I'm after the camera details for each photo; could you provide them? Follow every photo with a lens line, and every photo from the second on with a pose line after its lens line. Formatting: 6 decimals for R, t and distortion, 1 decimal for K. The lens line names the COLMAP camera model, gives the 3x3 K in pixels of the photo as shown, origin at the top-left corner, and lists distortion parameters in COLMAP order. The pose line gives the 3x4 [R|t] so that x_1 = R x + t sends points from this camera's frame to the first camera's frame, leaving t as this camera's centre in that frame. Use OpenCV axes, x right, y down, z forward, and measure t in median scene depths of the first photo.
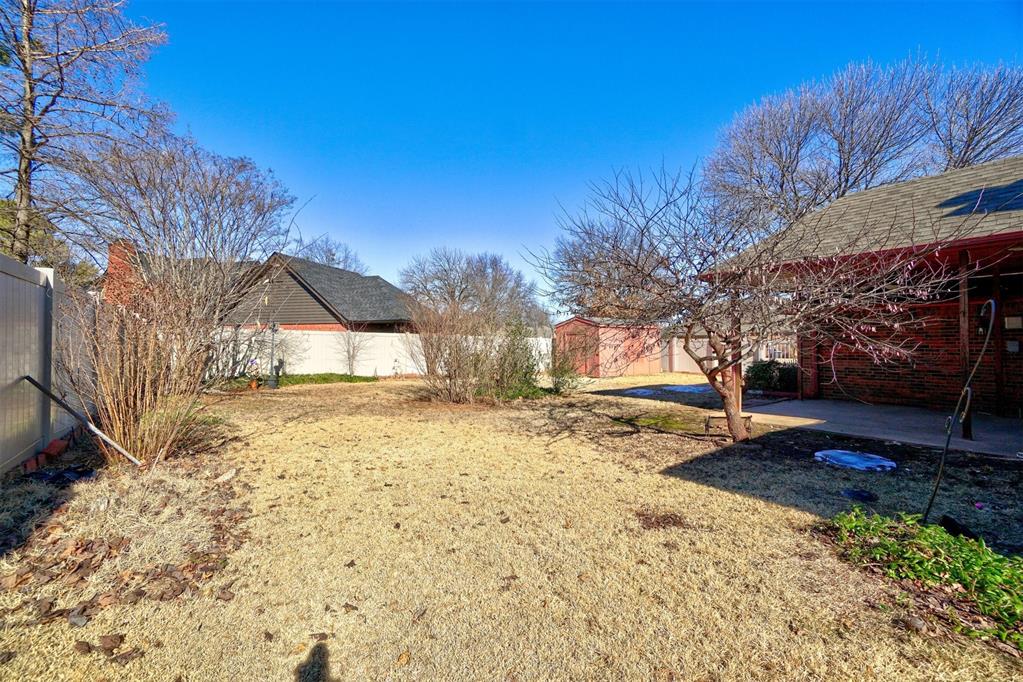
lens RADIAL K [[439.1, 0, 515.8], [0, 439.1, 336.0], [0, 0, 1]] dist [-0.002027, 0.000414]
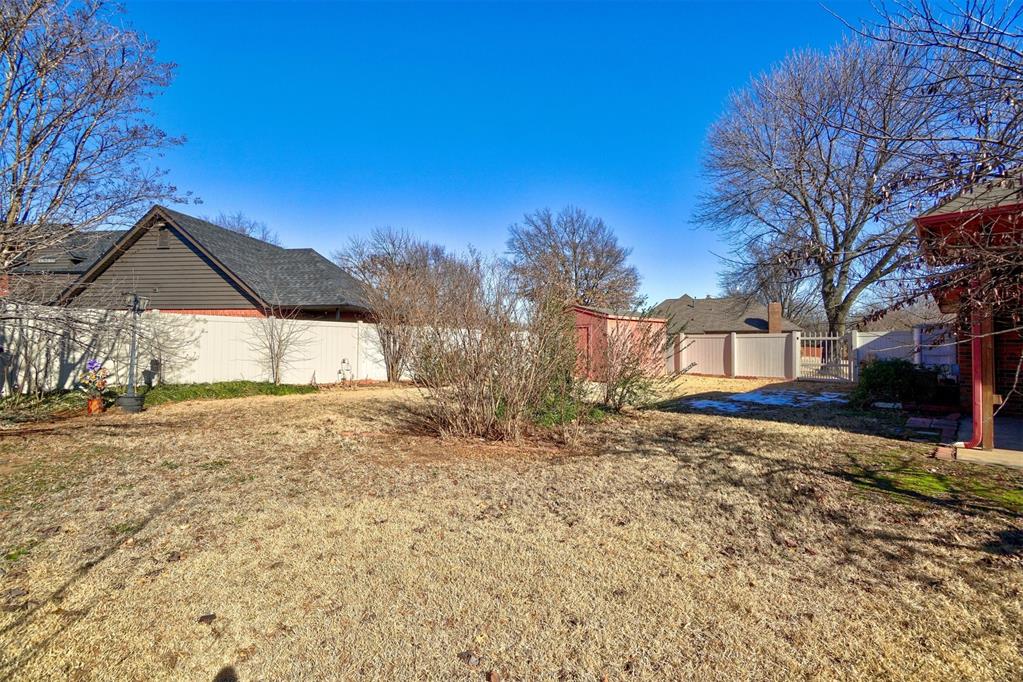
lens RADIAL K [[439.1, 0, 515.8], [0, 439.1, 336.0], [0, 0, 1]] dist [-0.002027, 0.000414]
pose [[0.987600, 0.007758, 0.156799, -0.118654], [-0.008186, 0.999964, 0.002081, 0.012812], [-0.156777, -0.003338, 0.987628, 0.281486]]
